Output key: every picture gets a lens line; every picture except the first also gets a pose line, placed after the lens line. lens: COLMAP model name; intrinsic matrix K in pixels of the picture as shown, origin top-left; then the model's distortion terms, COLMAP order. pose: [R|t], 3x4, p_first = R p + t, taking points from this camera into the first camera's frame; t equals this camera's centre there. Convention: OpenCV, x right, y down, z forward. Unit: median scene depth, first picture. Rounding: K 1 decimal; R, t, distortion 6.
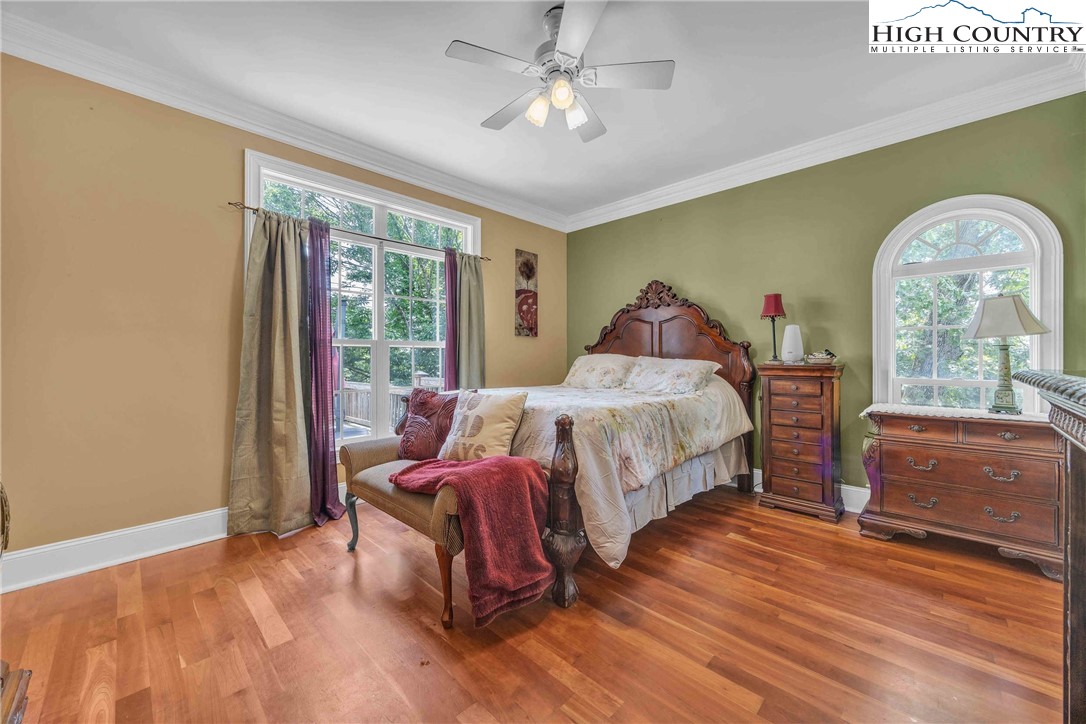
lens RADIAL K [[412.9, 0, 542.6], [0, 412.9, 360.0], [0, 0, 1]] dist [0.000638, 0.000104]
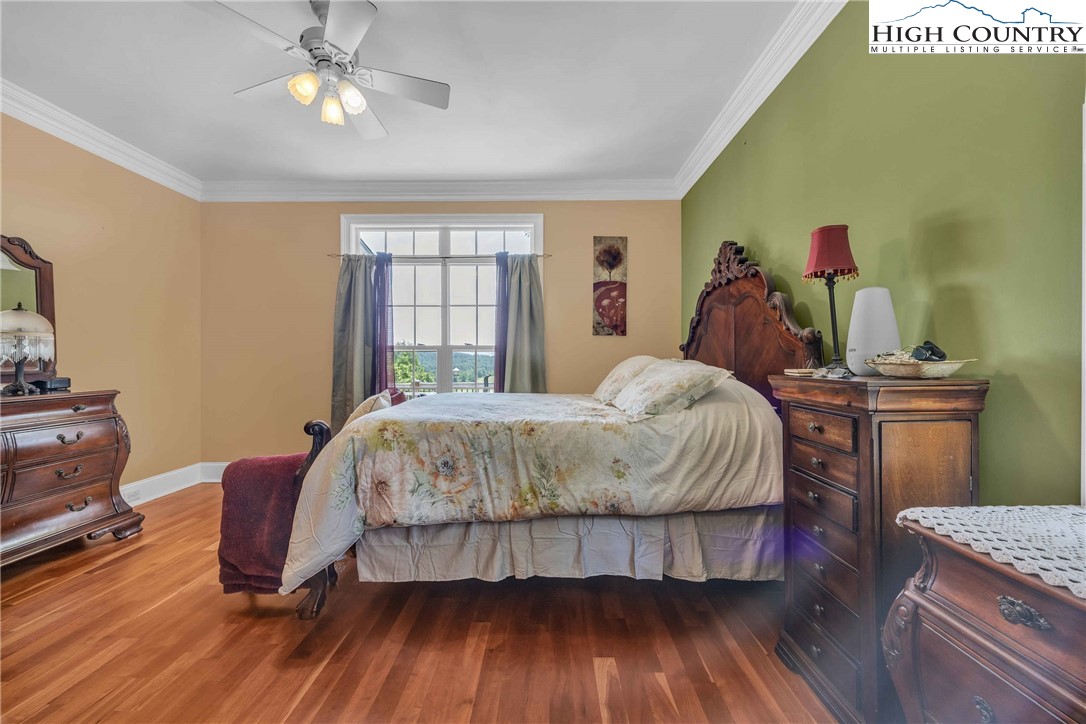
lens RADIAL K [[412.9, 0, 543.3], [0, 412.9, 361.9], [0, 0, 1]] dist [0.000638, 0.000104]
pose [[0.698482, 0.003217, -0.715621, 0.489606], [-0.004120, 0.999991, 0.000474, -0.003029], [0.715616, 0.002617, 0.698489, 0.312624]]
